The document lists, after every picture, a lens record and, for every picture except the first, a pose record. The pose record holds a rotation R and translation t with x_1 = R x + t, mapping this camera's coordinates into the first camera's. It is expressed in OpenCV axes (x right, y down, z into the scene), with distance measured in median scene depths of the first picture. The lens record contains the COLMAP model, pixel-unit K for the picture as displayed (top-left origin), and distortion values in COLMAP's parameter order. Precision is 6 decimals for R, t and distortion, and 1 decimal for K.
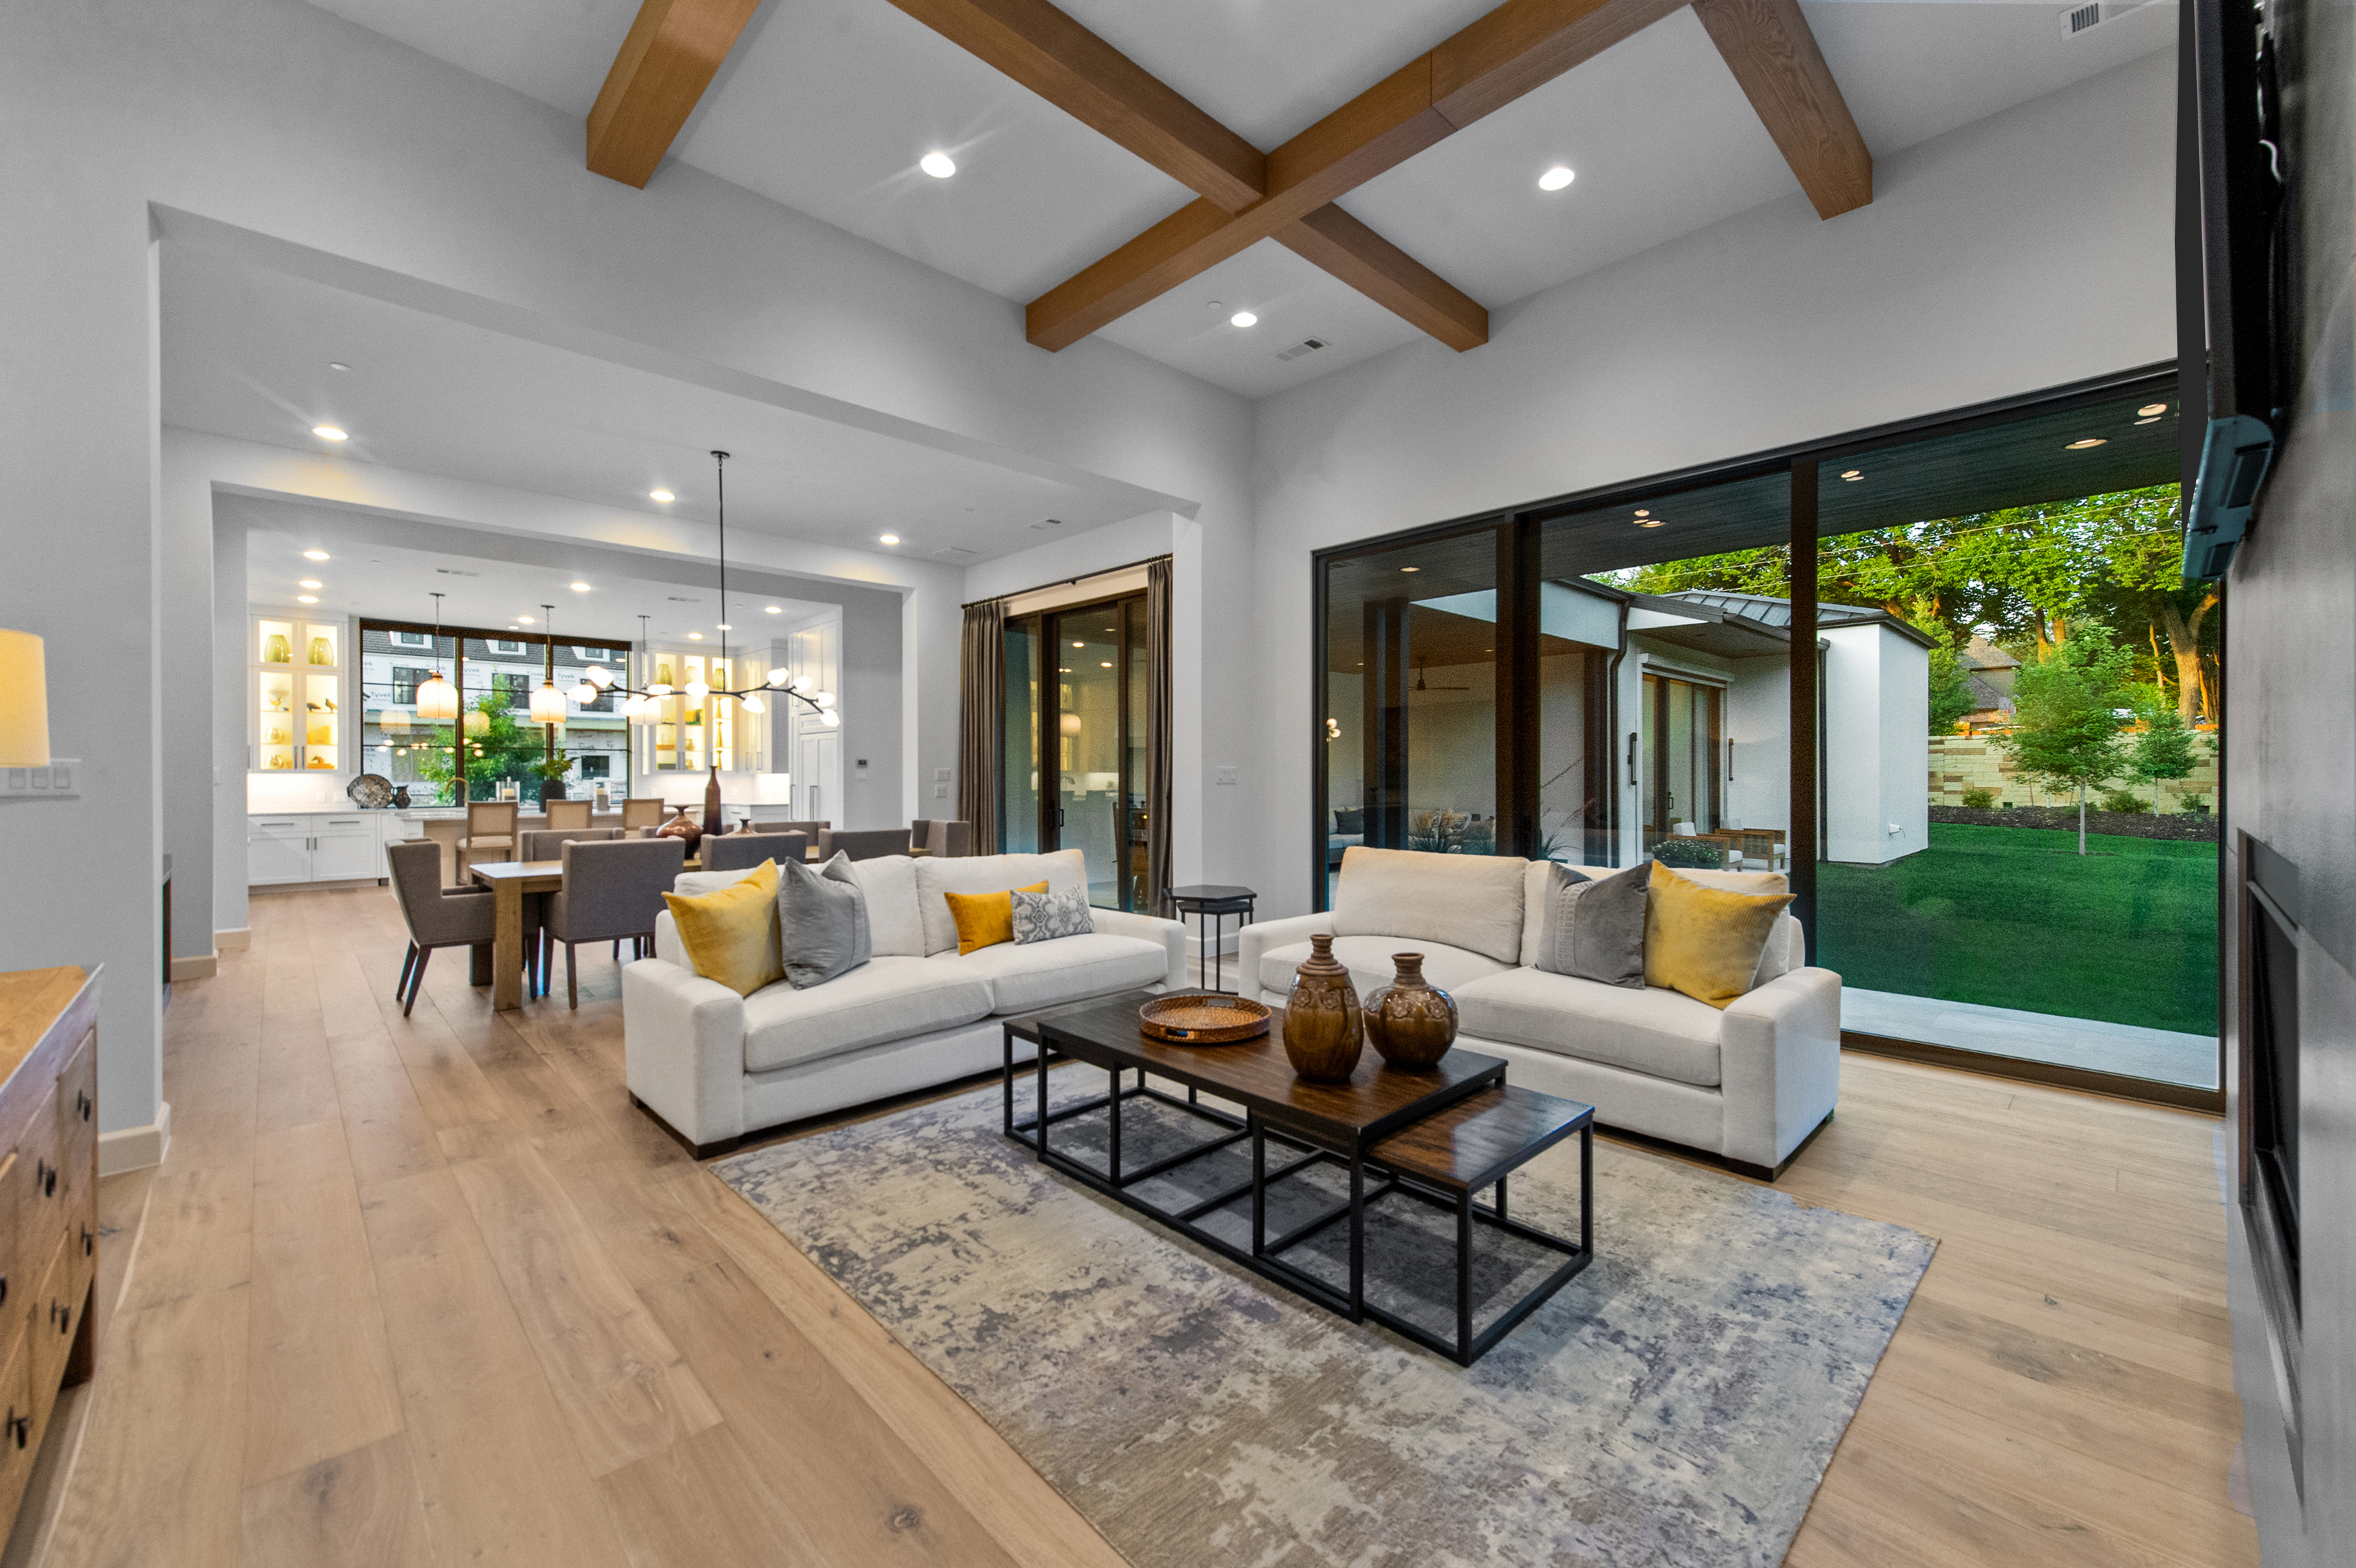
lens RADIAL K [[934.7, 0, 1195.4], [0, 934.7, 778.2], [0, 0, 1]] dist [0.011374, -0.001558]
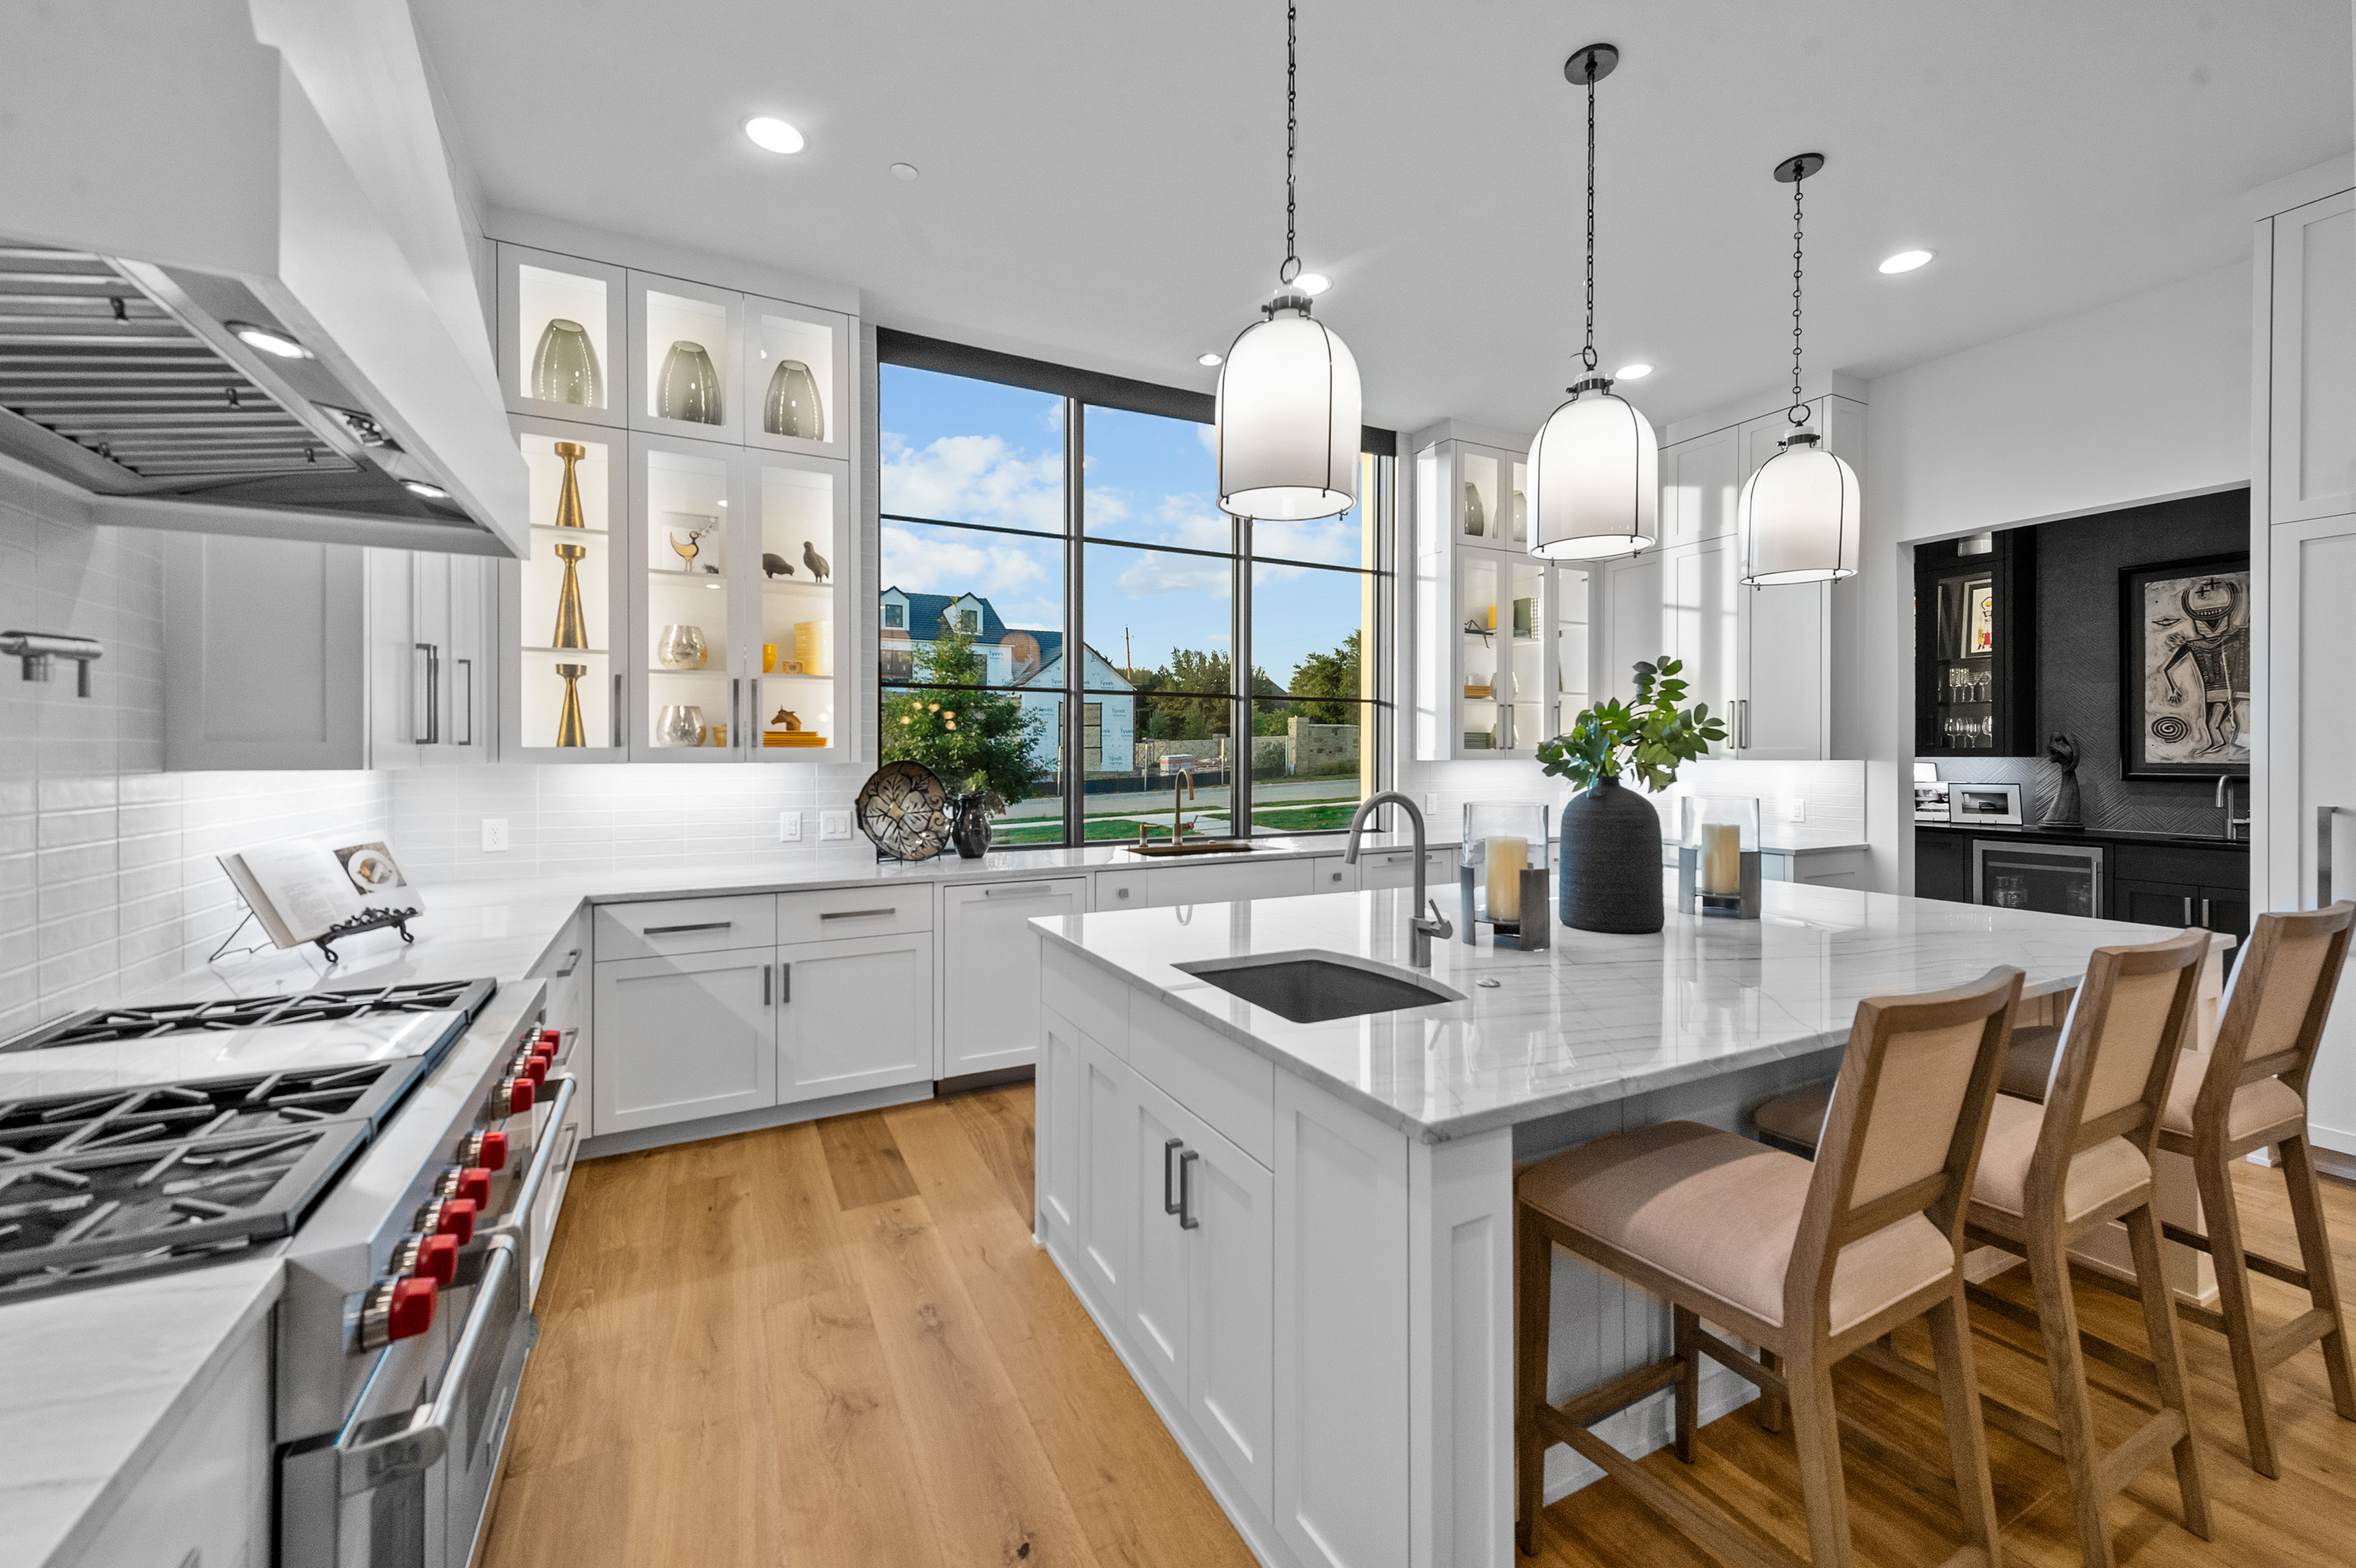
lens RADIAL K [[934.7, 0, 1205.7], [0, 934.7, 755.2], [0, 0, 1]] dist [0.011374, -0.001558]
pose [[0.960963, -0.001334, -0.276675, -0.859946], [0.001059, 0.999999, -0.001145, -0.008151], [0.276677, 0.000808, 0.960963, 0.890949]]
